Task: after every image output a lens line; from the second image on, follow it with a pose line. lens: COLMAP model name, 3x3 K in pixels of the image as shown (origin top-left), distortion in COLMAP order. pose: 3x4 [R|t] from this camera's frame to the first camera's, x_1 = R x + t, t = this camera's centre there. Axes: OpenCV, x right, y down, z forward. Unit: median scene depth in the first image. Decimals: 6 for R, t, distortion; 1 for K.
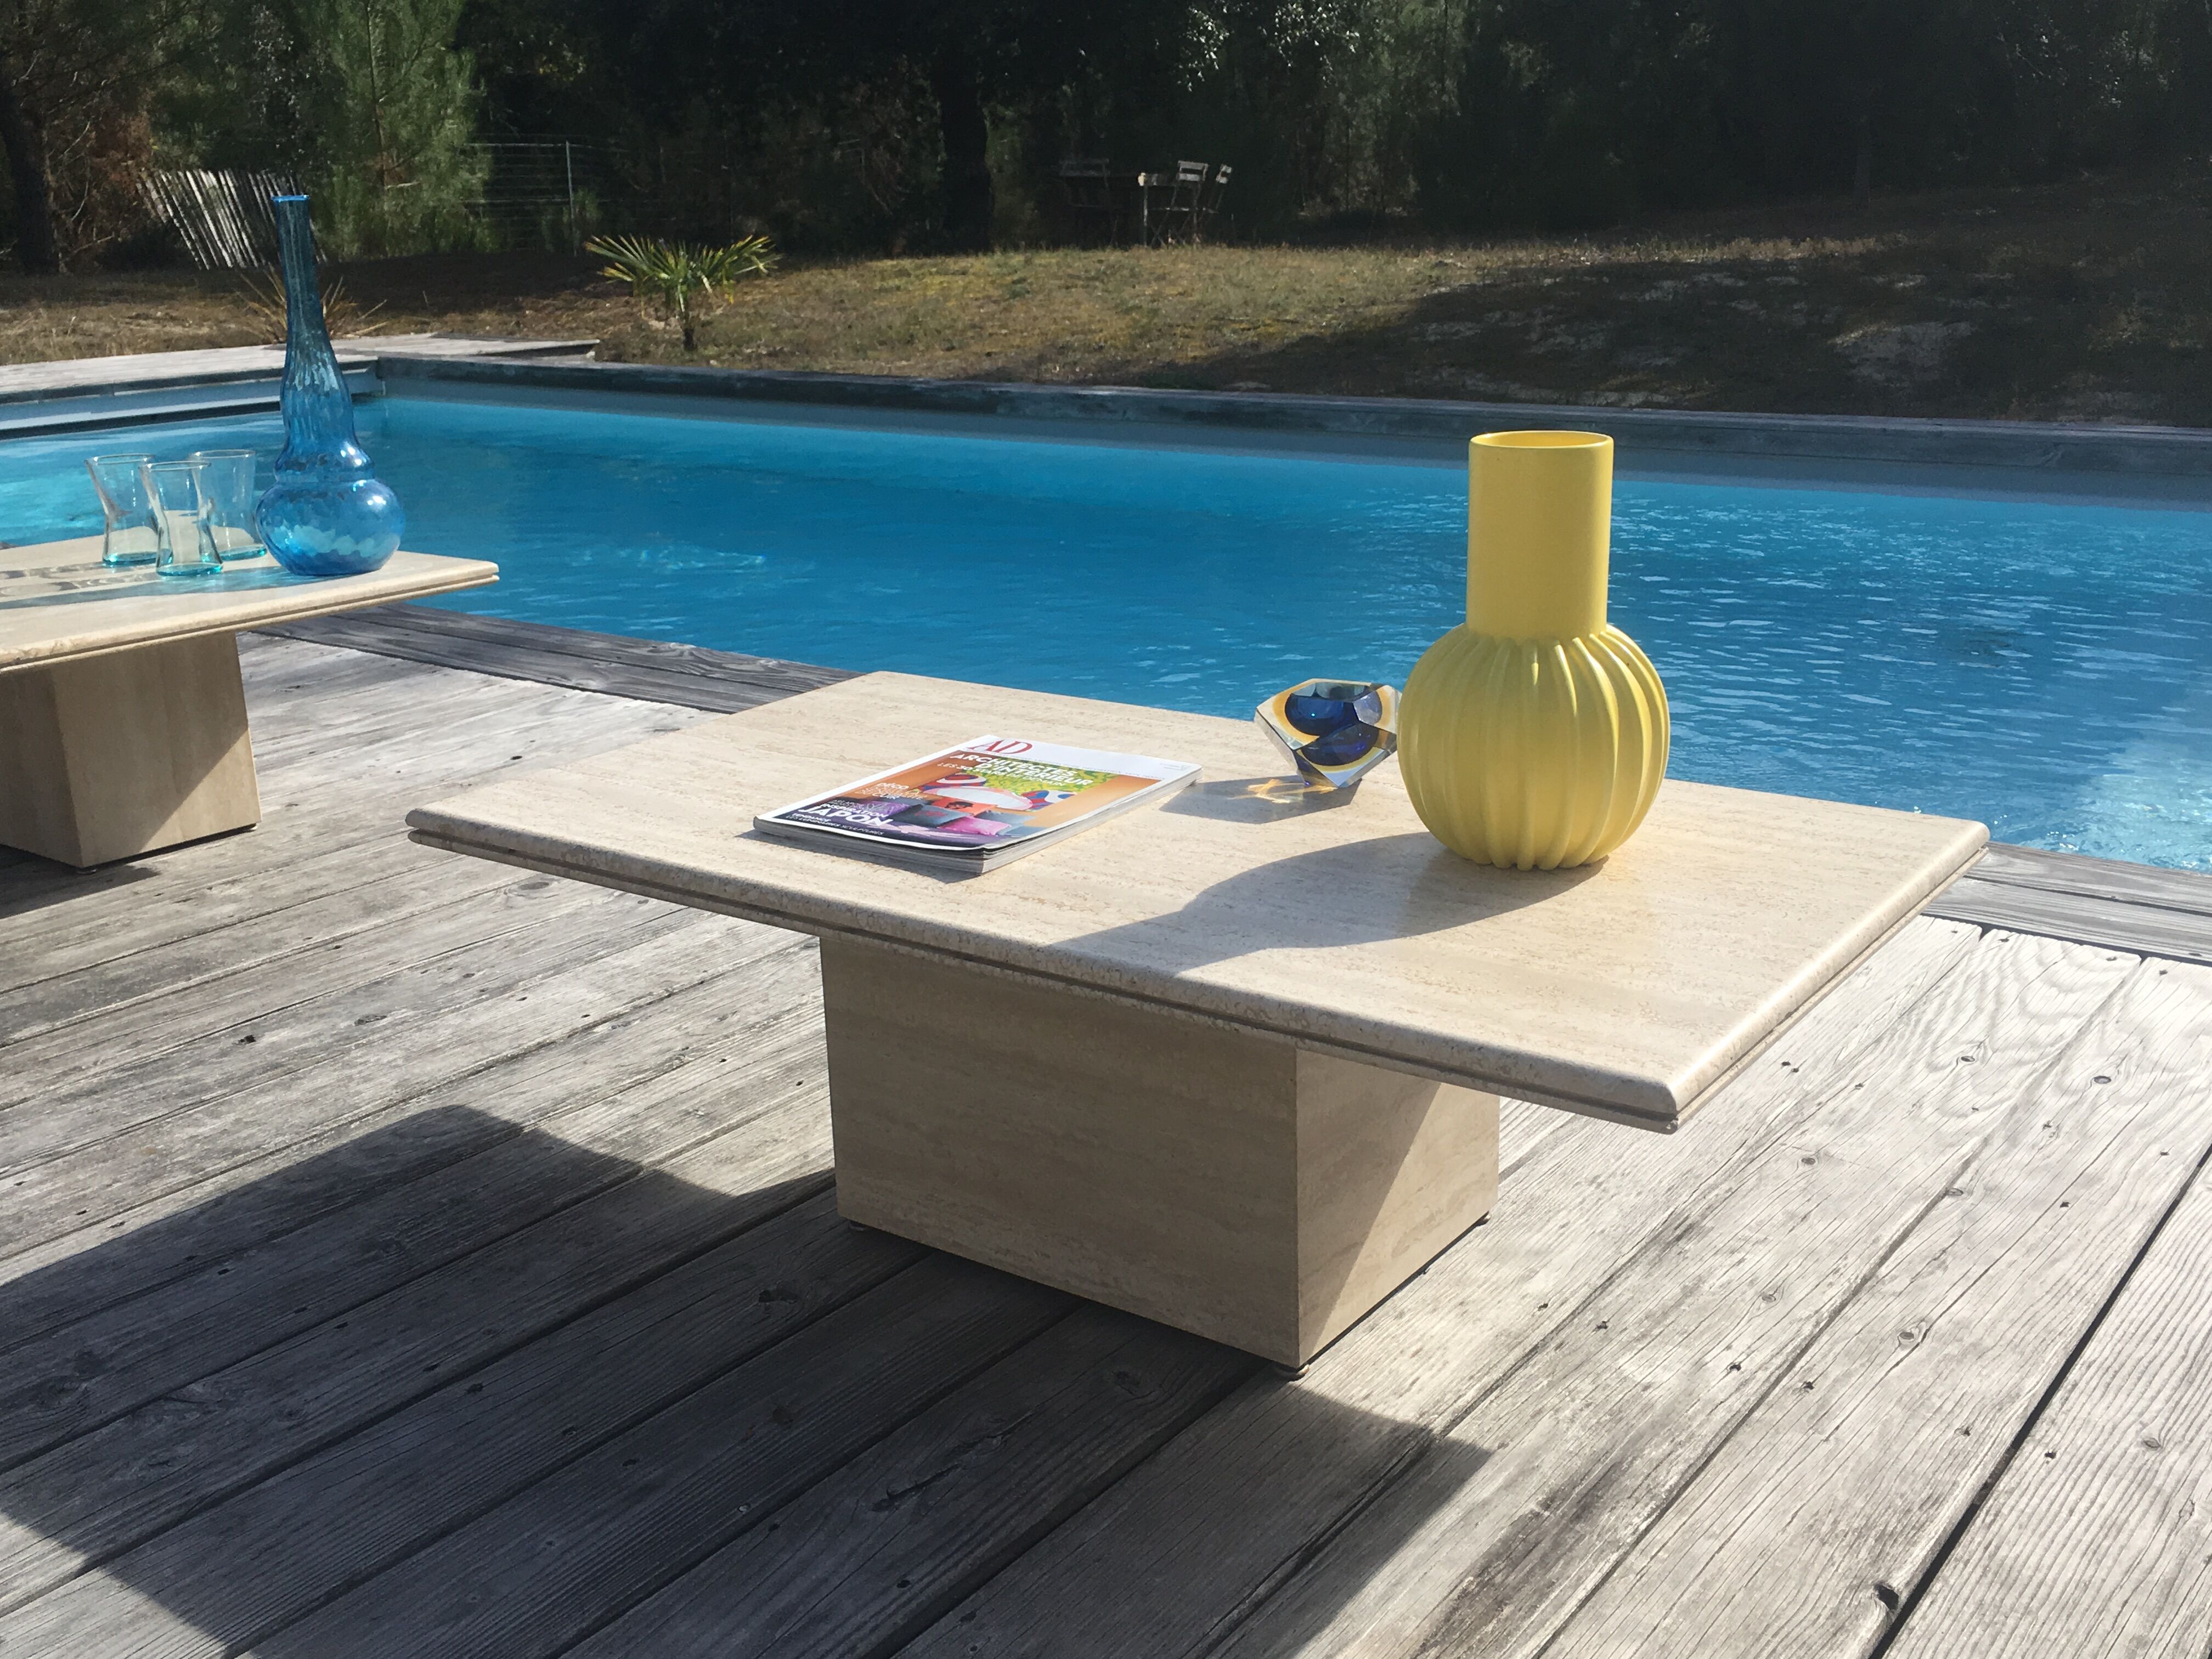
lens RADIAL K [[2215.5, 0, 1104.6], [0, 2215.5, 841.4], [0, 0, 1]] dist [0.076563, -0.096327]
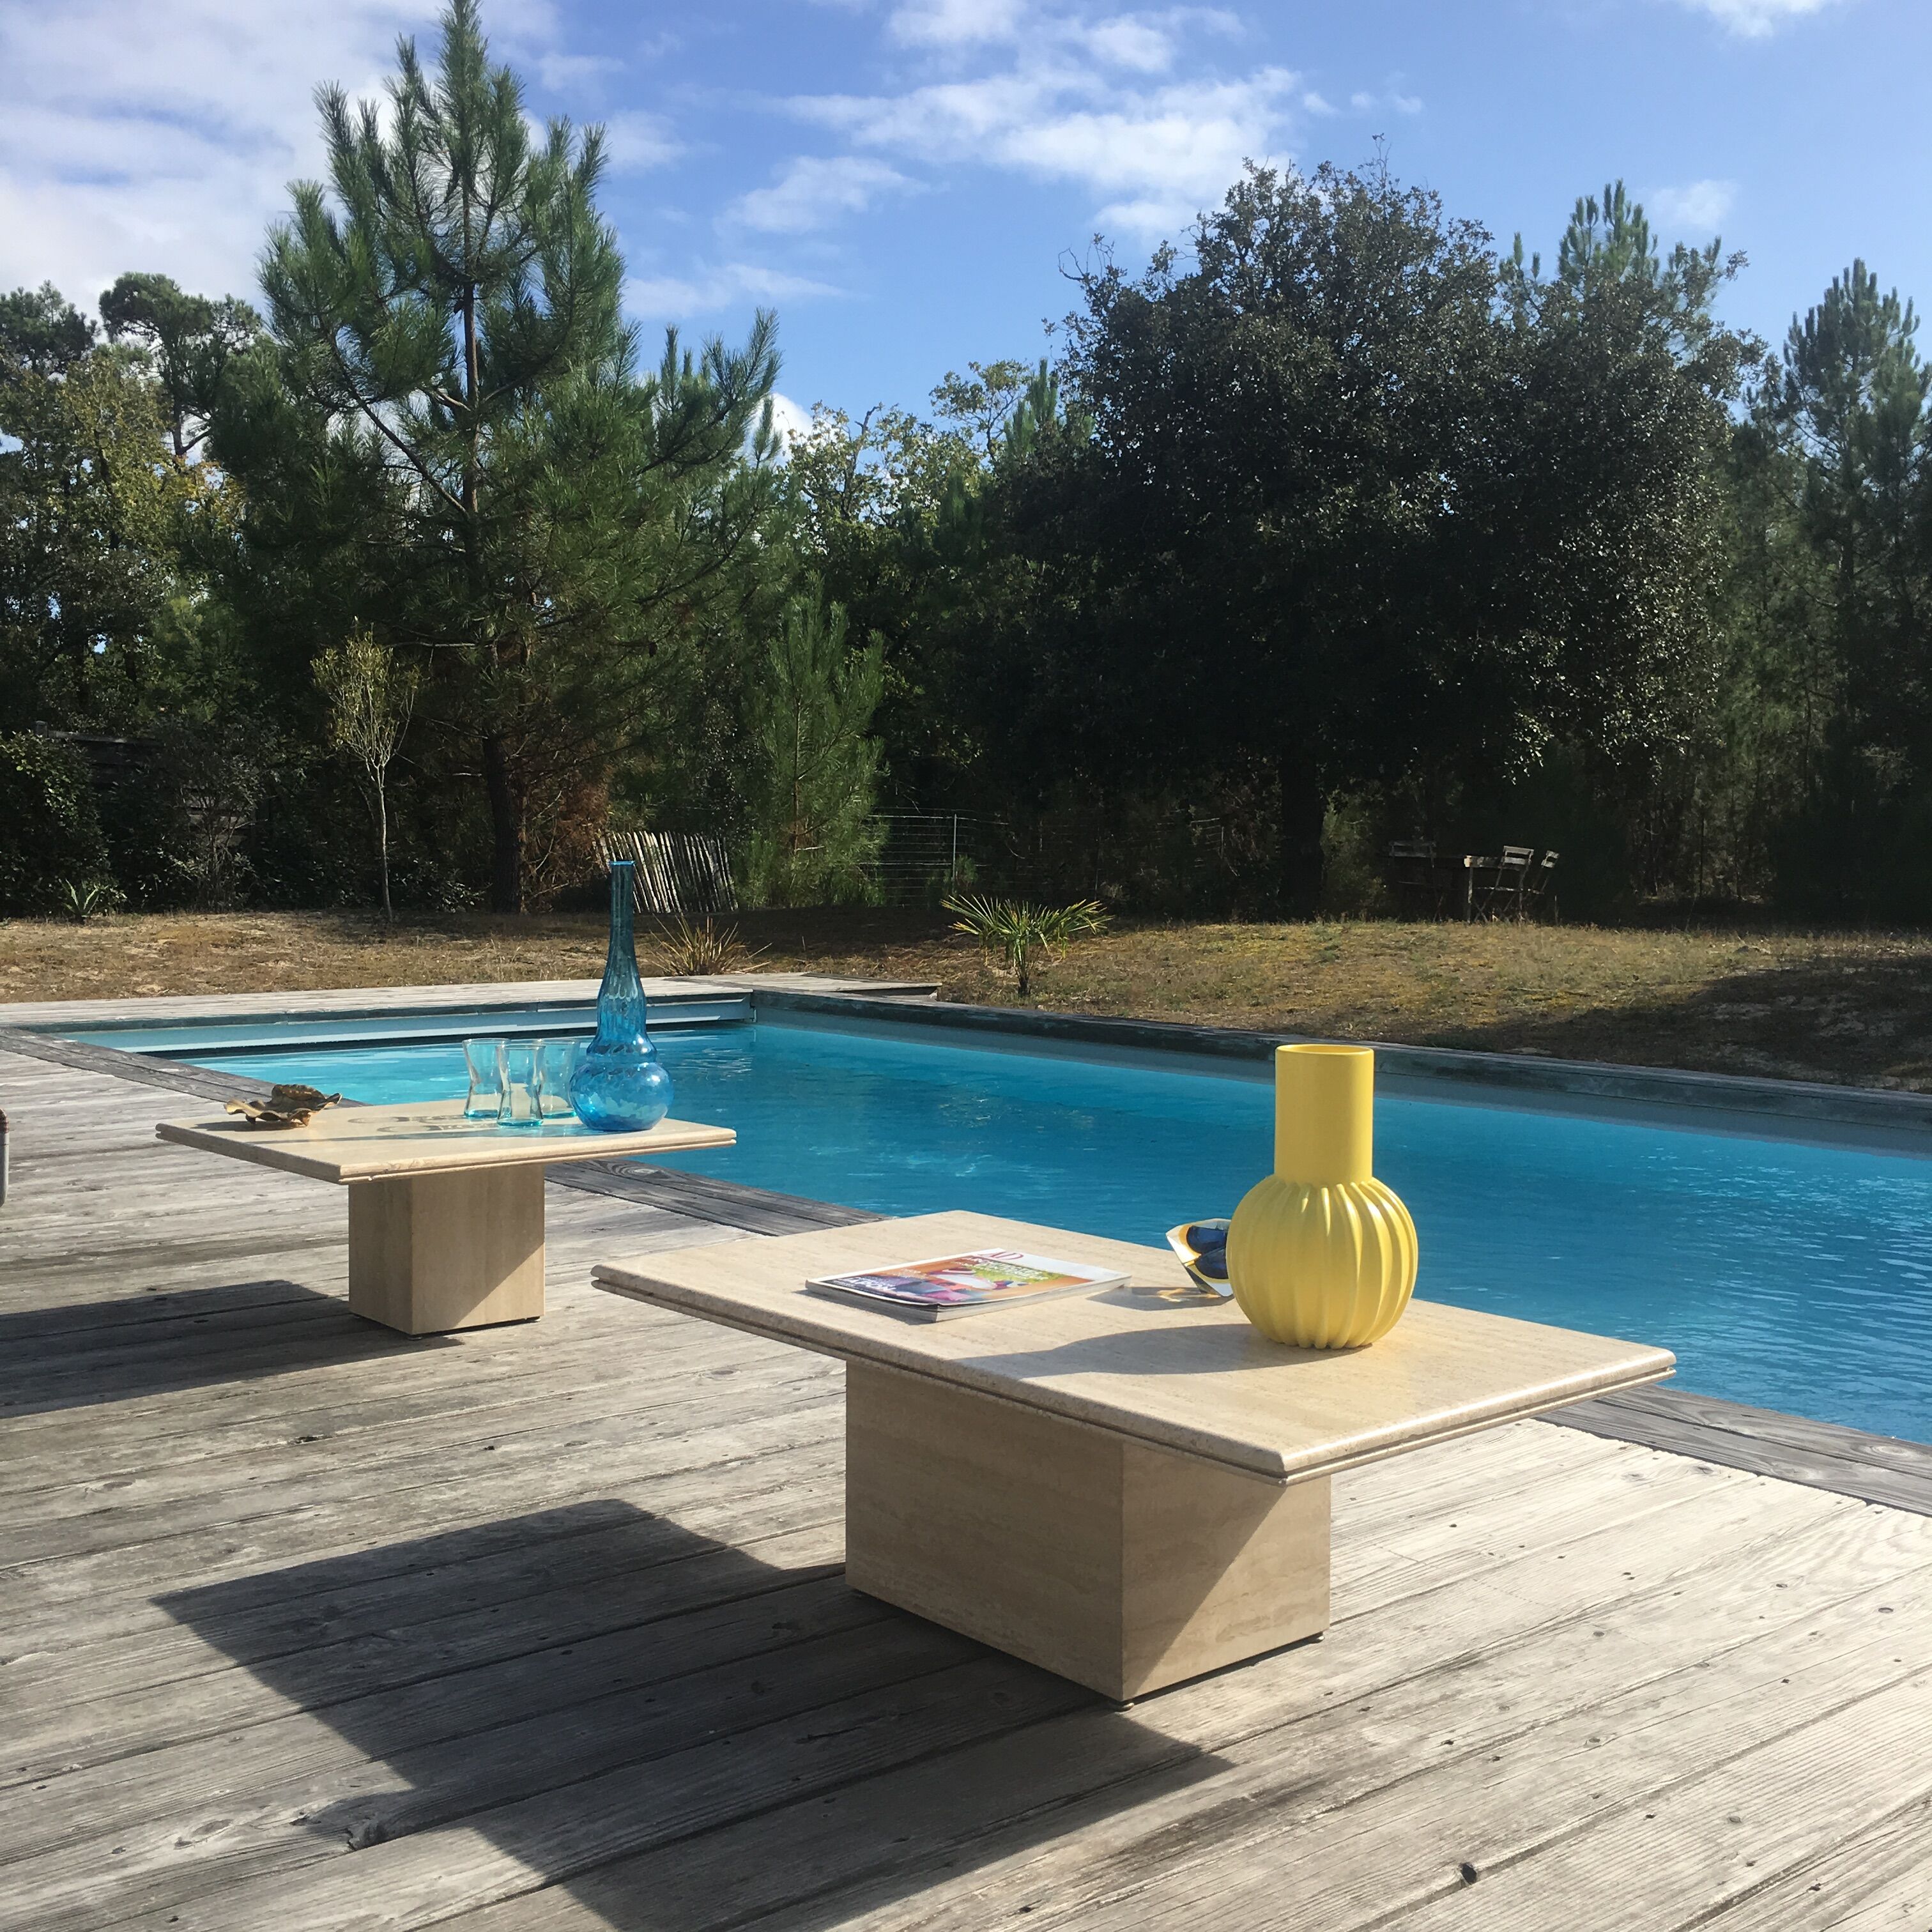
lens RADIAL K [[2186.5, 0, 959.4], [0, 2186.5, 970.2], [0, 0, 1]] dist [0.071269, -0.062561]
pose [[0.972544, 0.043643, -0.228591, 0.147570], [-0.095560, 0.970520, -0.221268, 0.056946], [0.212196, 0.237037, 0.948043, -0.220986]]
